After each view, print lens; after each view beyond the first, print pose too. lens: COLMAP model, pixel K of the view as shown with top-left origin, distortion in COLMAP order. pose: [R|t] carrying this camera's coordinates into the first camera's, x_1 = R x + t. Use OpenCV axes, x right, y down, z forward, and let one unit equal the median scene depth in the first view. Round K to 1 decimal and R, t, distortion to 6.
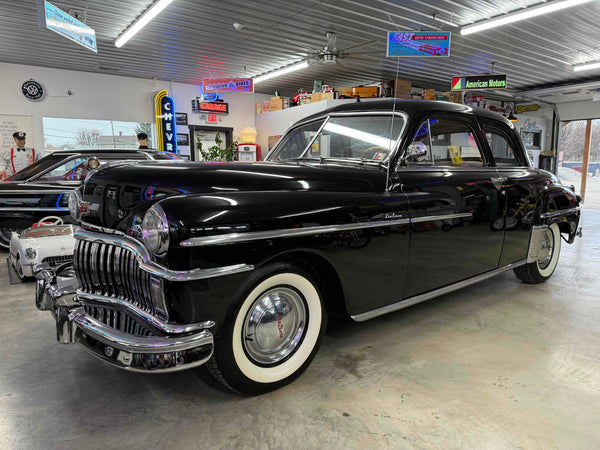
lens RADIAL K [[421.7, 0, 302.1], [0, 421.7, 225.9], [0, 0, 1]] dist [0.030180, -0.036736]
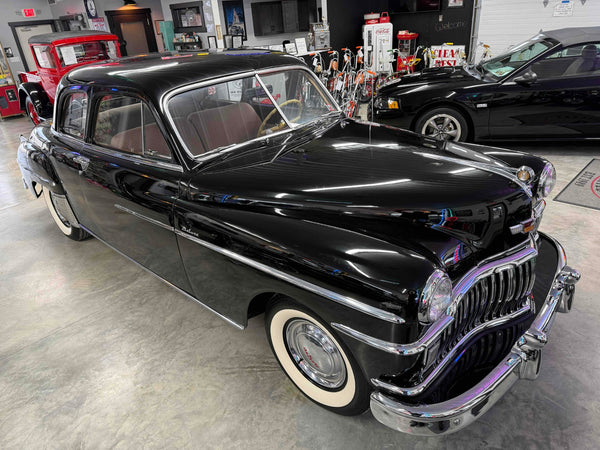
lens RADIAL K [[421.7, 0, 296.4], [0, 421.7, 226.6], [0, 0, 1]] dist [0.030180, -0.036736]
pose [[-0.149810, -0.437142, 0.886828, -0.764737], [0.207452, 0.863087, 0.460483, -0.339678], [-0.966706, 0.252959, -0.038614, 0.940623]]
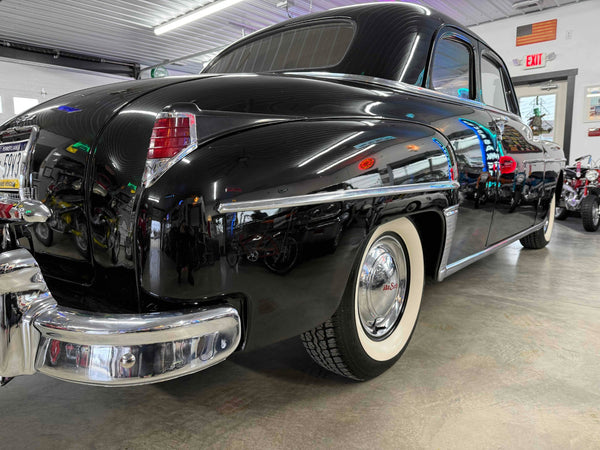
lens RADIAL K [[421.7, 0, 302.0], [0, 421.7, 225.4], [0, 0, 1]] dist [0.030180, -0.036736]
pose [[-0.979352, 0.041636, -0.197828, 0.553559], [-0.012231, 0.964566, 0.263560, -0.166465], [0.201791, 0.260538, -0.944140, 1.897233]]
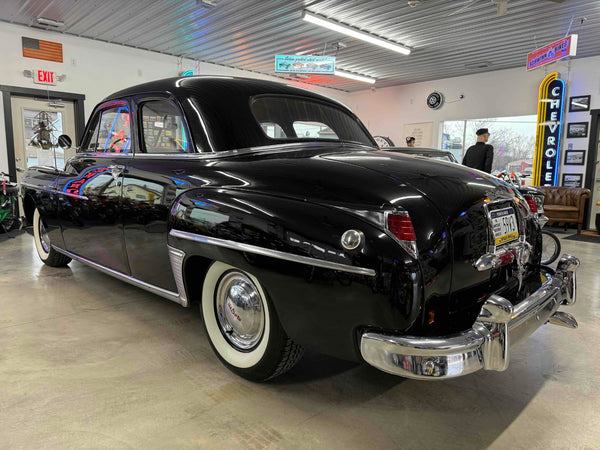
lens RADIAL K [[421.7, 0, 299.8], [0, 421.7, 225.0], [0, 0, 1]] dist [0.030180, -0.036736]
pose [[0.113100, 0.142037, -0.983379, 1.239355], [-0.151941, 0.980561, 0.124155, -0.143632], [0.981897, 0.135374, 0.132483, 1.148428]]
